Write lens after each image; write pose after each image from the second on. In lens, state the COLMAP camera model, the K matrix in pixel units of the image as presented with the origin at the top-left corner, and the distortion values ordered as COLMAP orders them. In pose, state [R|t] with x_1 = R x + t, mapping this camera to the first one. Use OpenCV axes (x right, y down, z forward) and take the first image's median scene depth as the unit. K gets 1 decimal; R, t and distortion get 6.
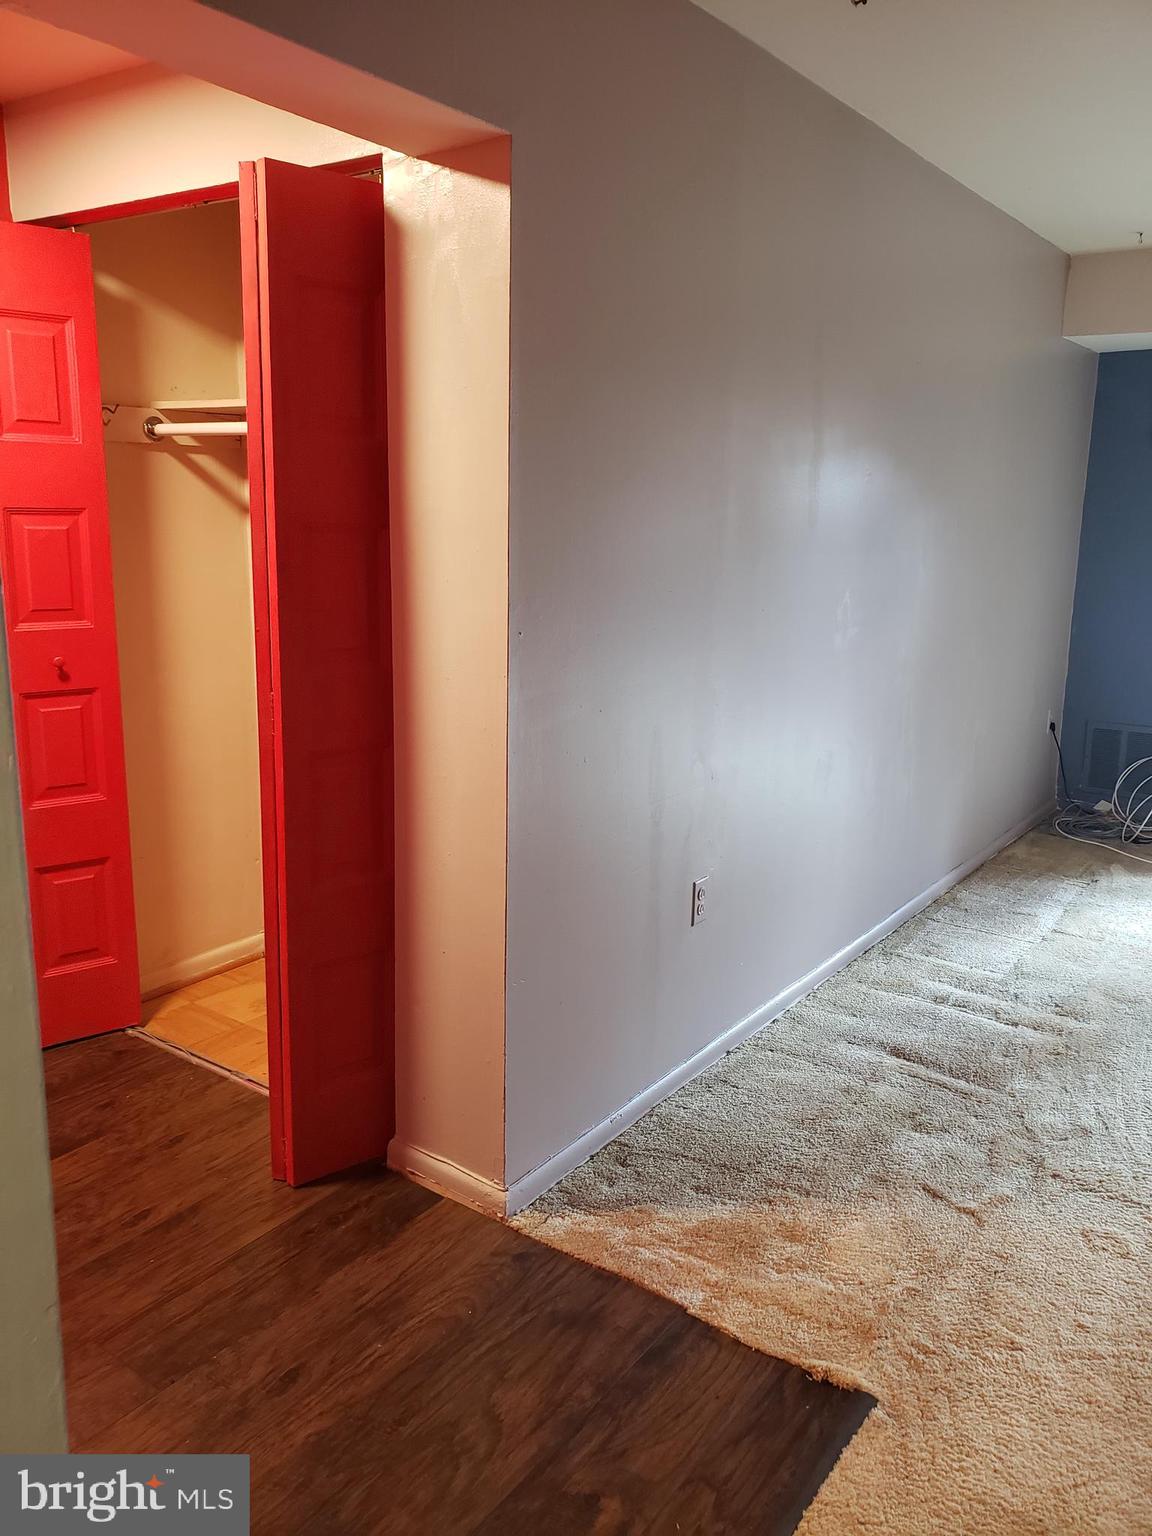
lens RADIAL K [[1191.8, 0, 576.0], [0, 1191.8, 768.0], [0, 0, 1]] dist [0.044234, 0.000490]
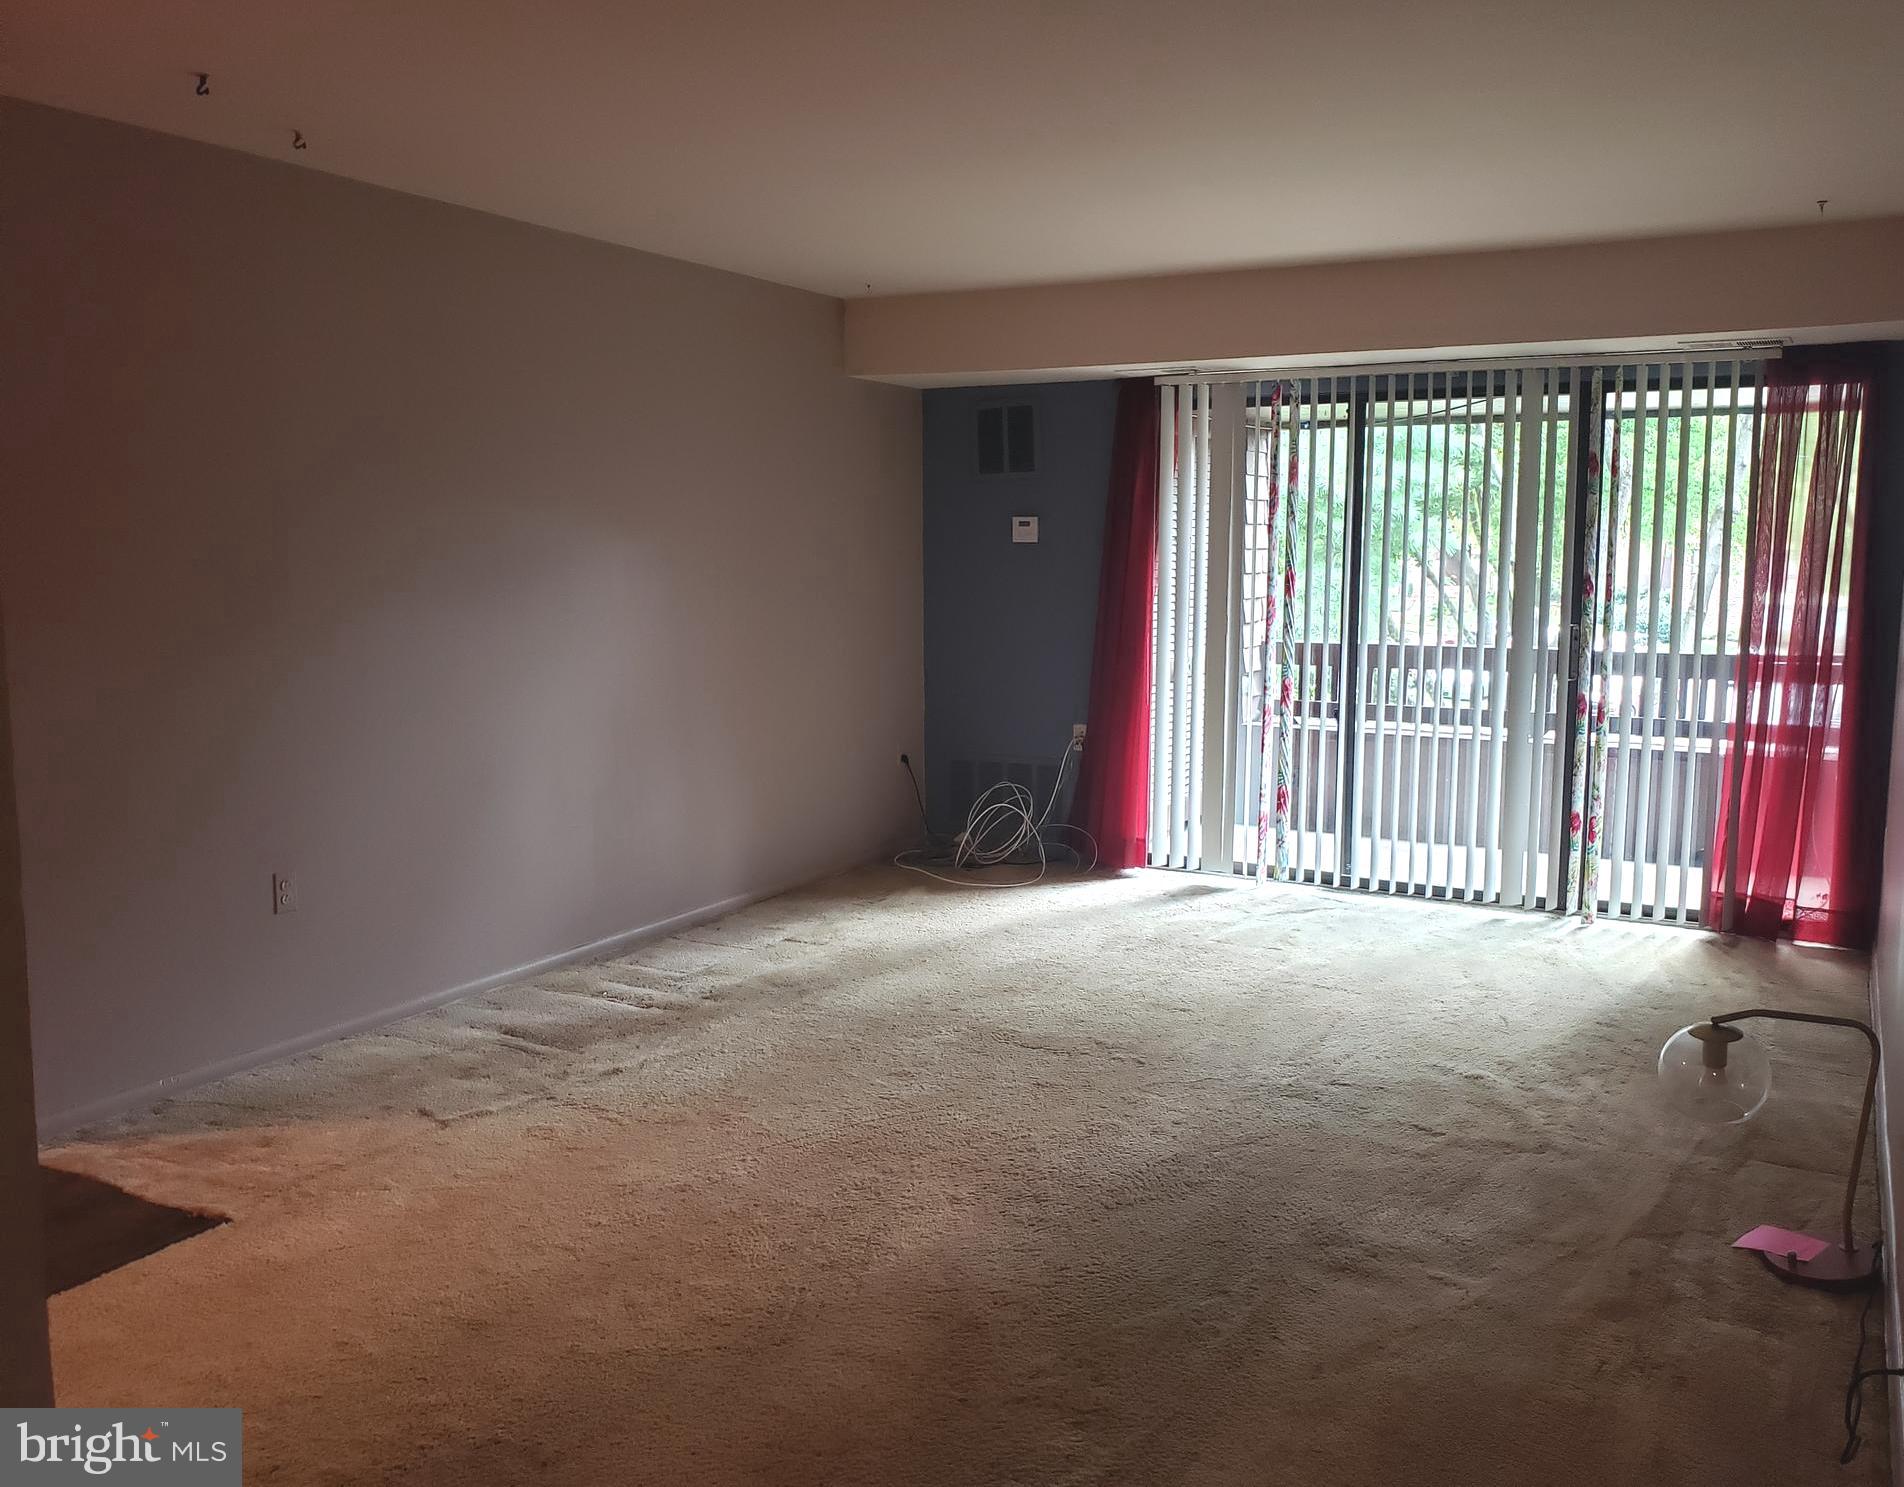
lens RADIAL K [[1558.0, 0, 952.0], [0, 1558.0, 743.5], [0, 0, 1]] dist [0.006760, 0.006432]
pose [[0.989357, -0.031879, 0.141971, 0.515016], [0.044275, 0.995395, -0.085024, 0.125982], [-0.138607, 0.090404, 0.986213, -0.517140]]
